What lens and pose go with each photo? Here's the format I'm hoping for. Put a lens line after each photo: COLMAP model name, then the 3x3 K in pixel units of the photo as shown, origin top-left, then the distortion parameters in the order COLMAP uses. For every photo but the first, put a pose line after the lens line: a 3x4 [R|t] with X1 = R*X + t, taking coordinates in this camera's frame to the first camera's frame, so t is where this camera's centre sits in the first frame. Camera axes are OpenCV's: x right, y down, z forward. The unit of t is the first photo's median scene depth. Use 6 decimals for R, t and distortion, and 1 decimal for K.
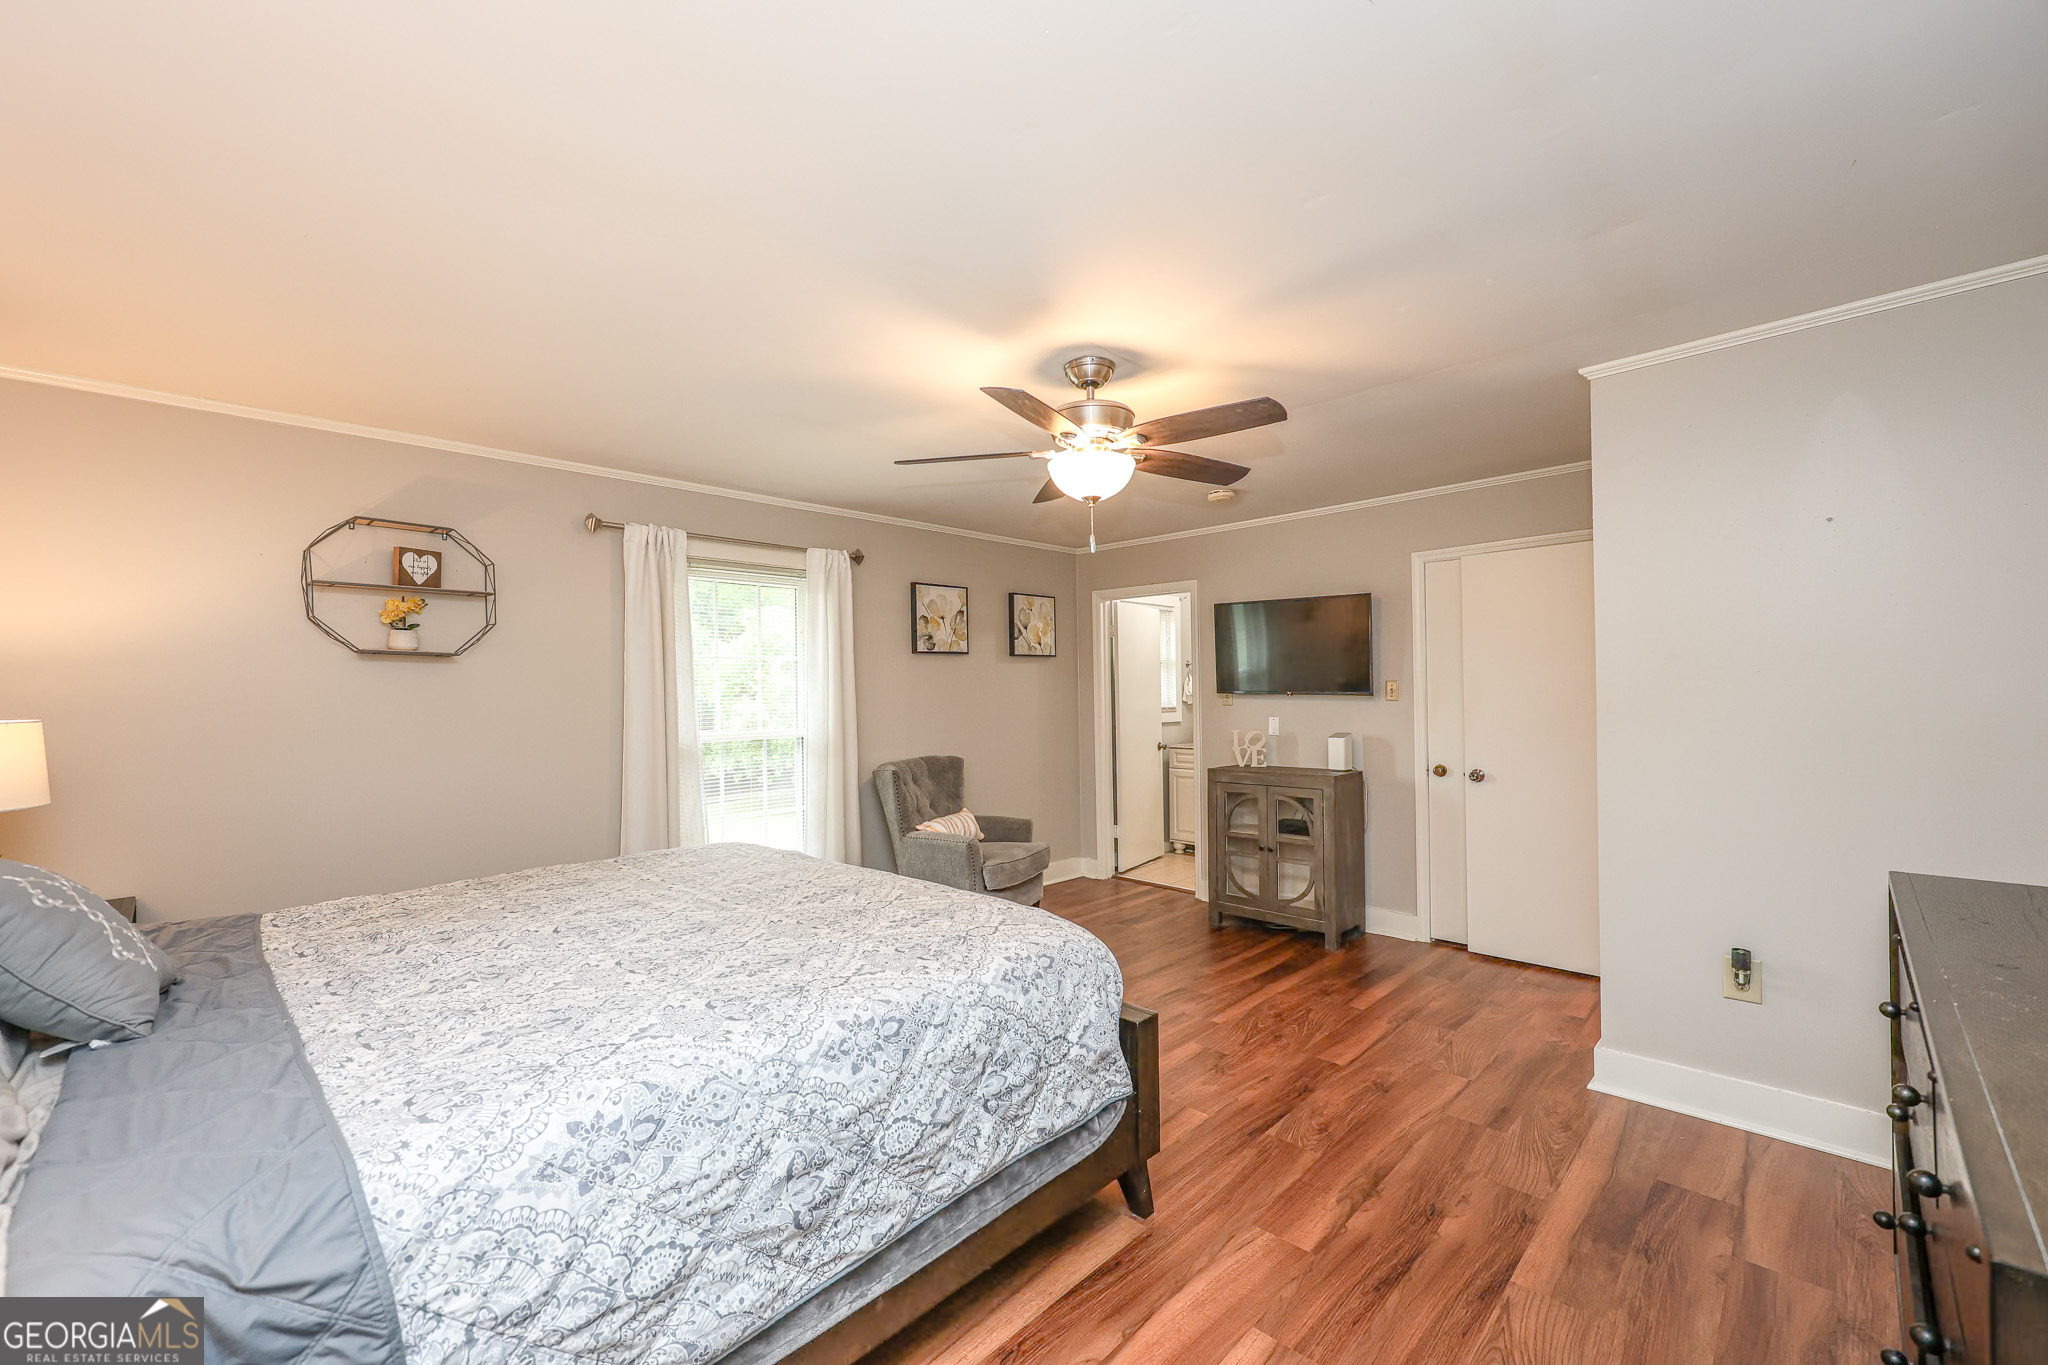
lens RADIAL K [[828.0, 0, 1014.4], [0, 828.0, 693.7], [0, 0, 1]] dist [0.009289, 0.000148]
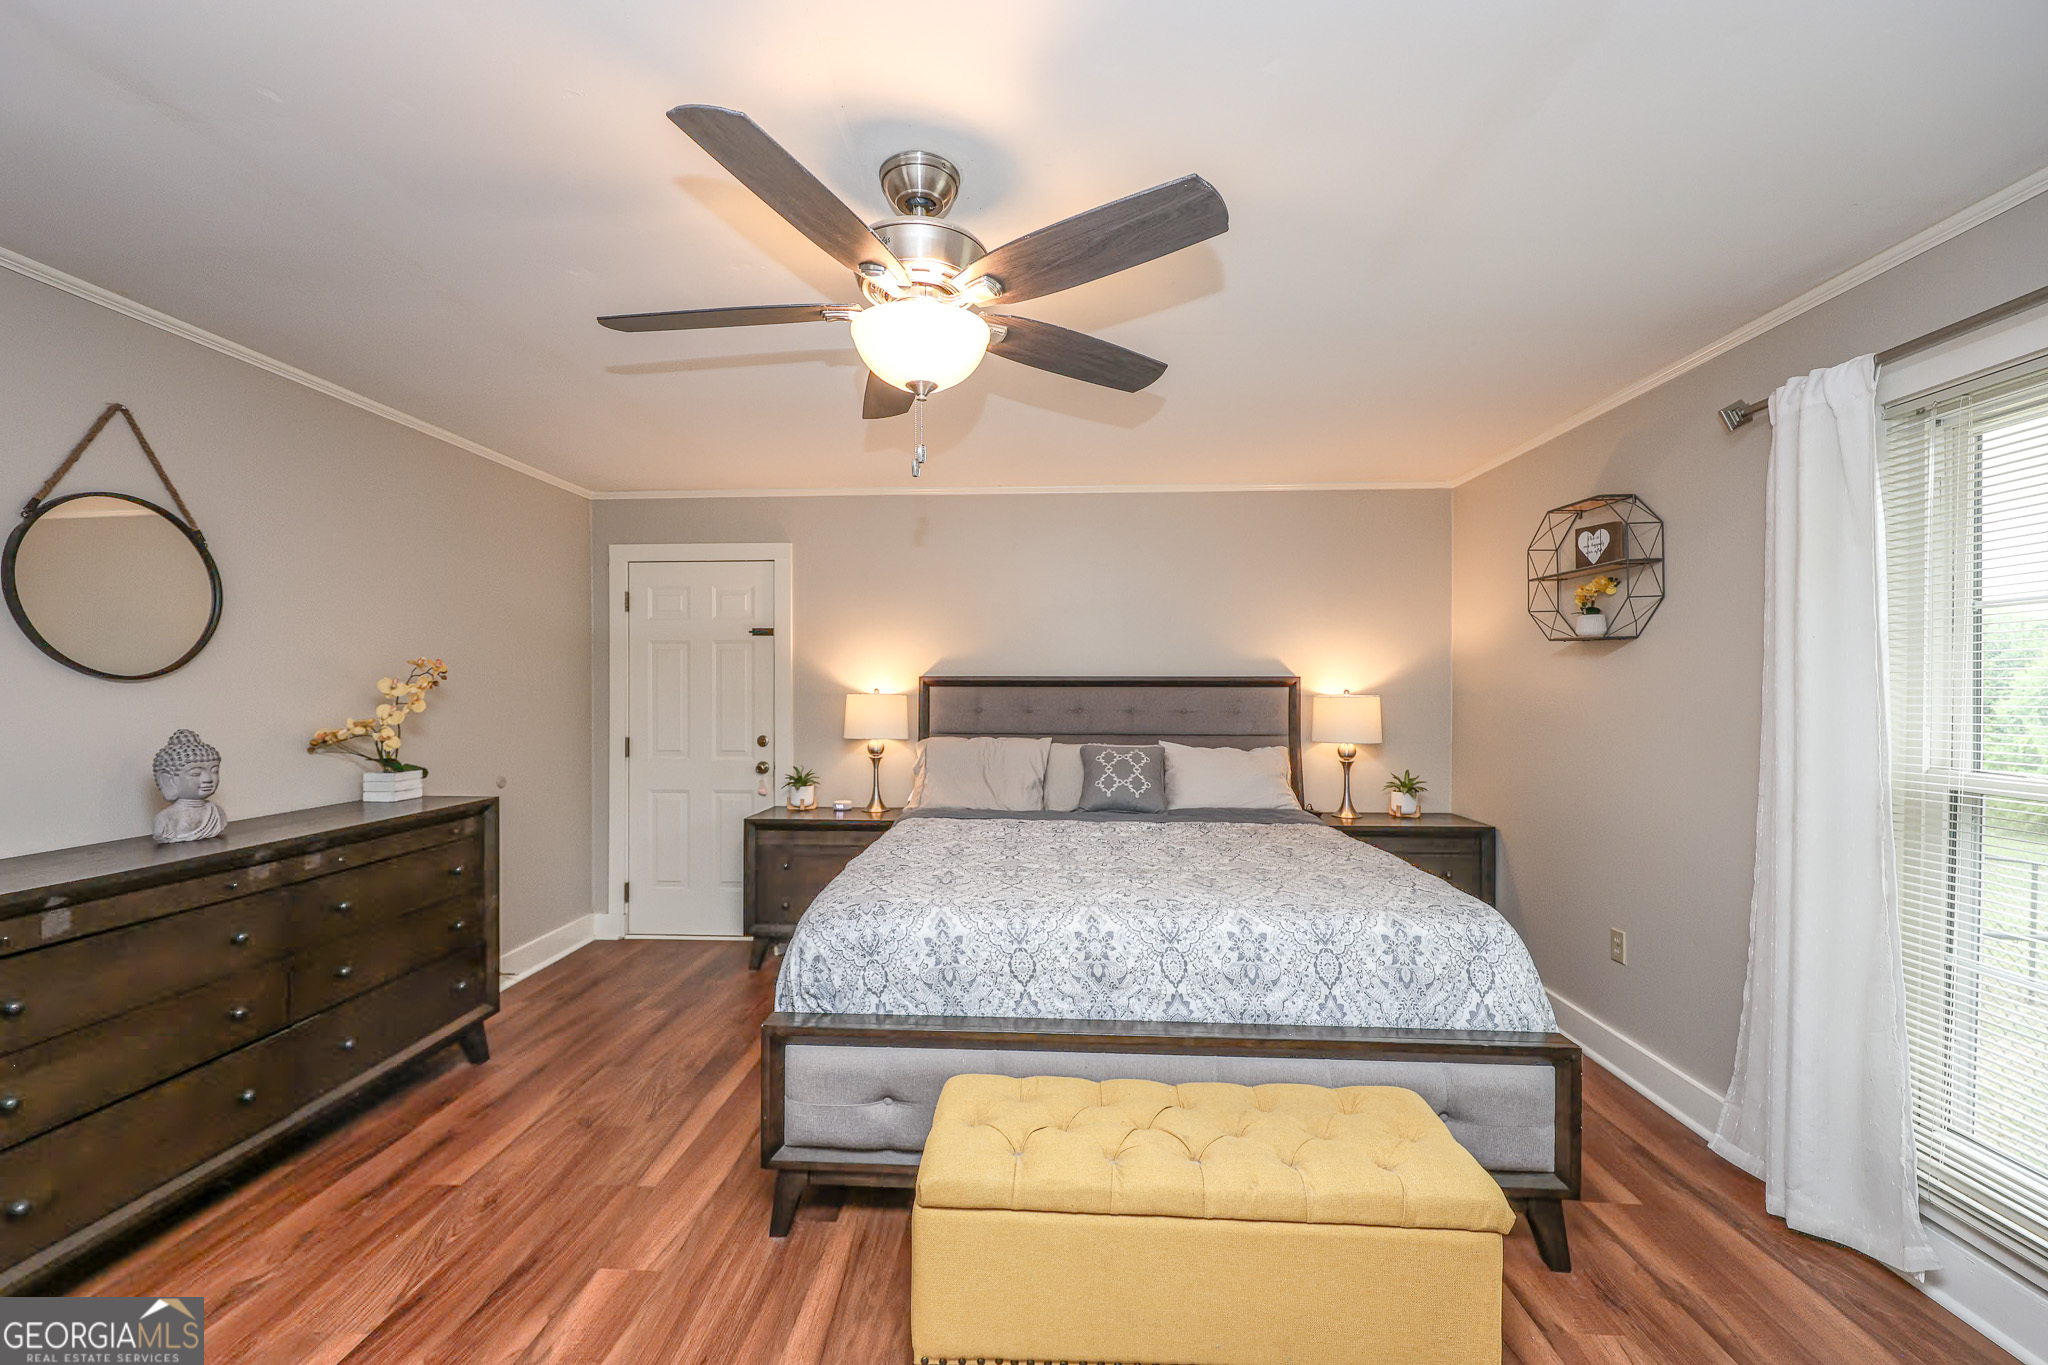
lens RADIAL K [[828.0, 0, 1014.4], [0, 828.0, 693.7], [0, 0, 1]] dist [0.009289, 0.000148]
pose [[-0.753384, 0.019888, -0.657280, 0.460252], [0.010359, 0.999777, 0.018378, -0.012117], [0.657499, 0.007037, -0.753422, 1.531168]]
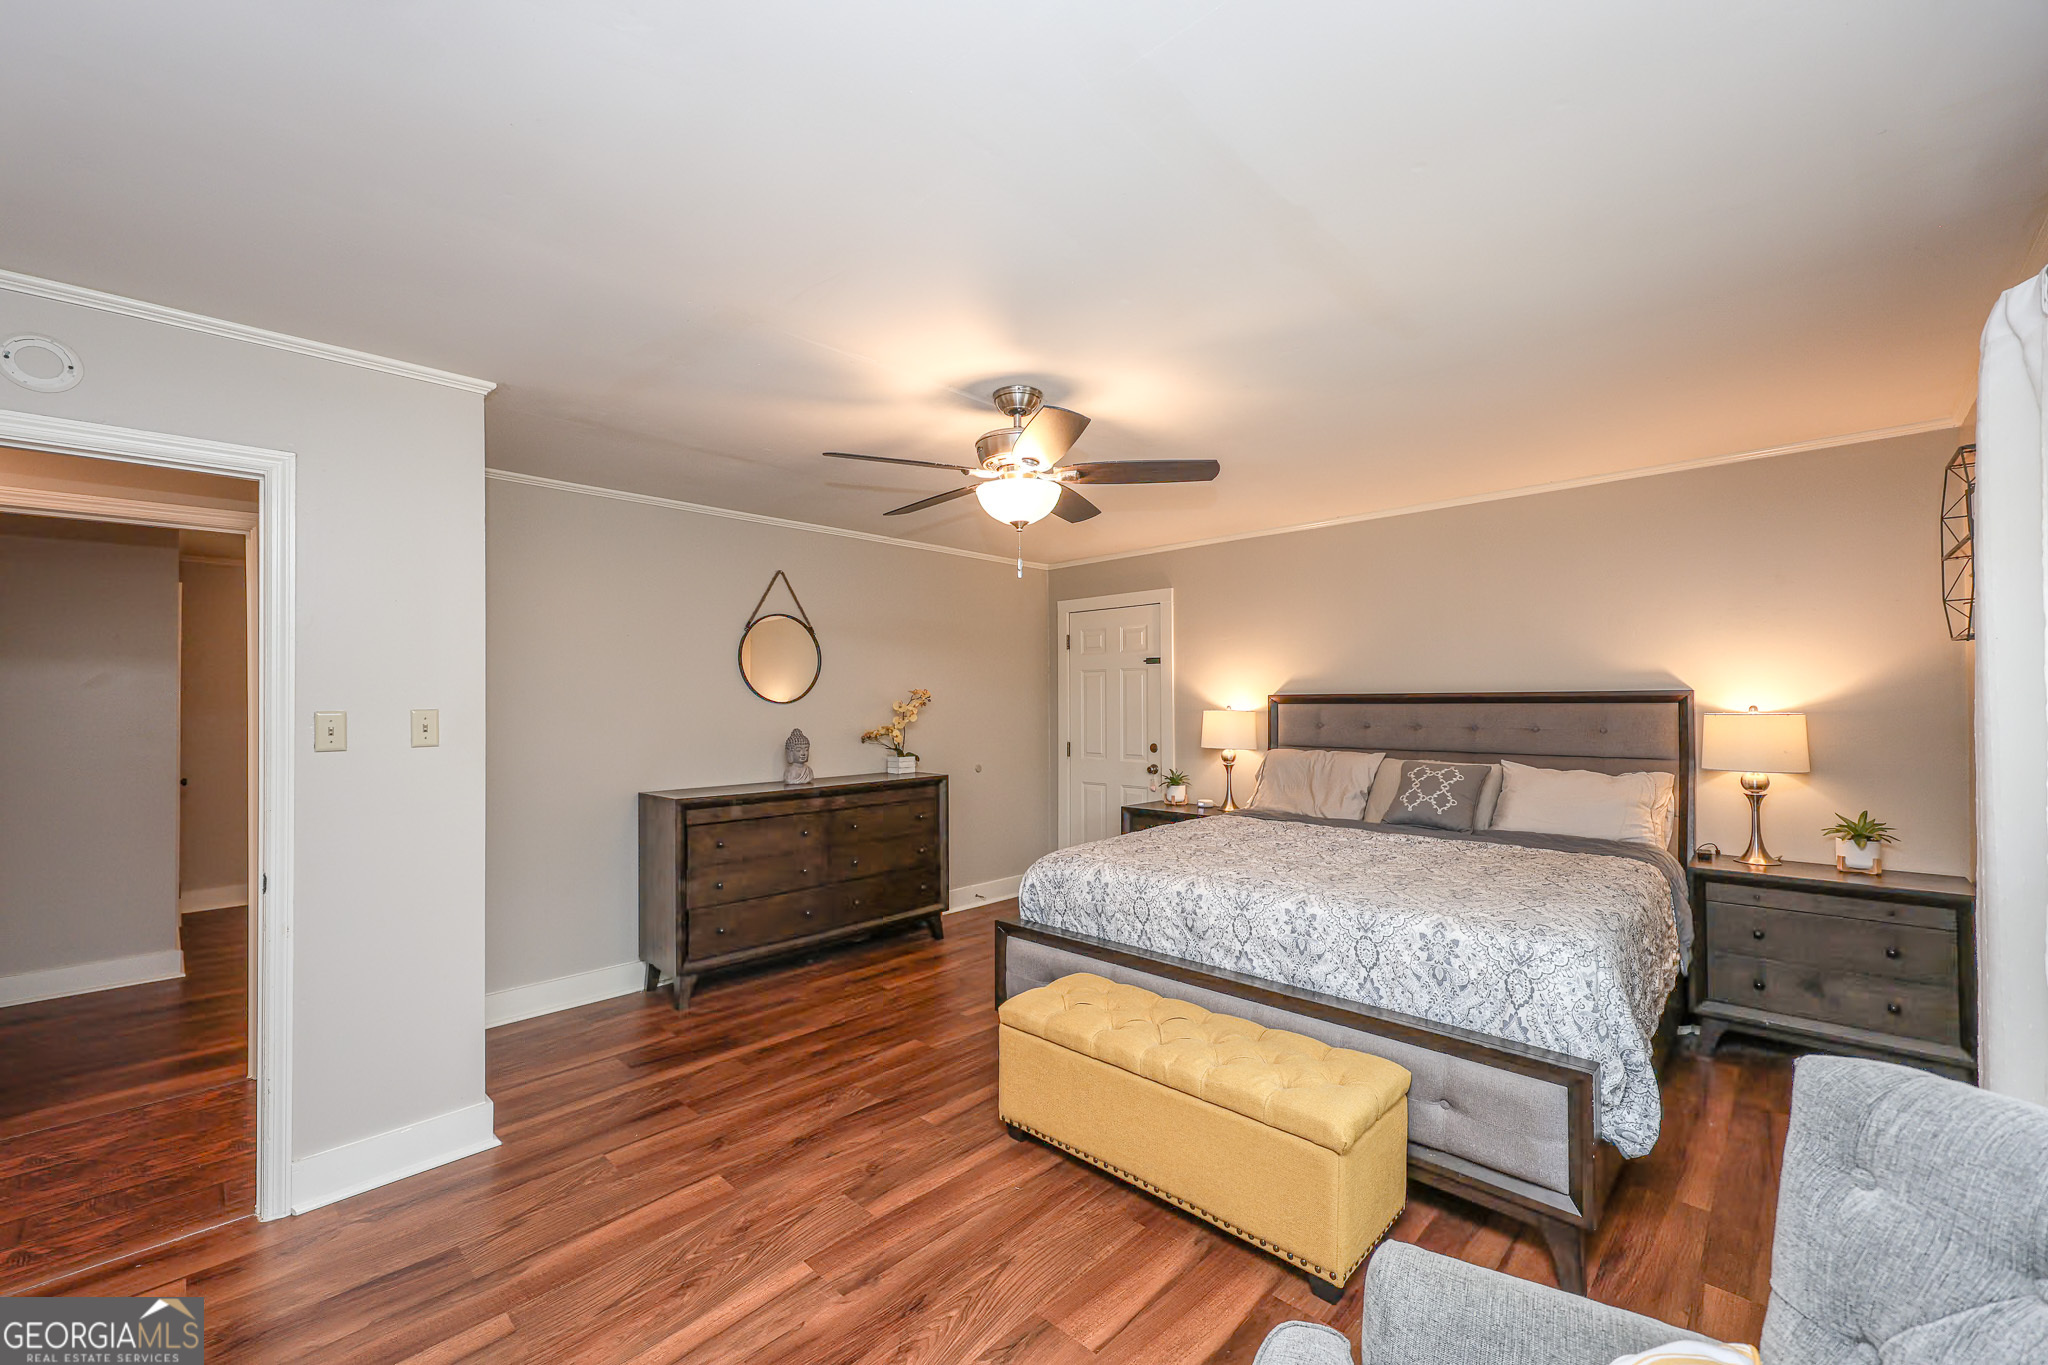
lens RADIAL K [[828.0, 0, 1014.4], [0, 828.0, 693.7], [0, 0, 1]] dist [0.009289, 0.000148]
pose [[-0.999762, 0.020279, -0.008102, 0.111118], [0.020360, 0.999742, -0.010056, -0.013607], [0.007896, -0.010219, -0.999917, 2.025443]]
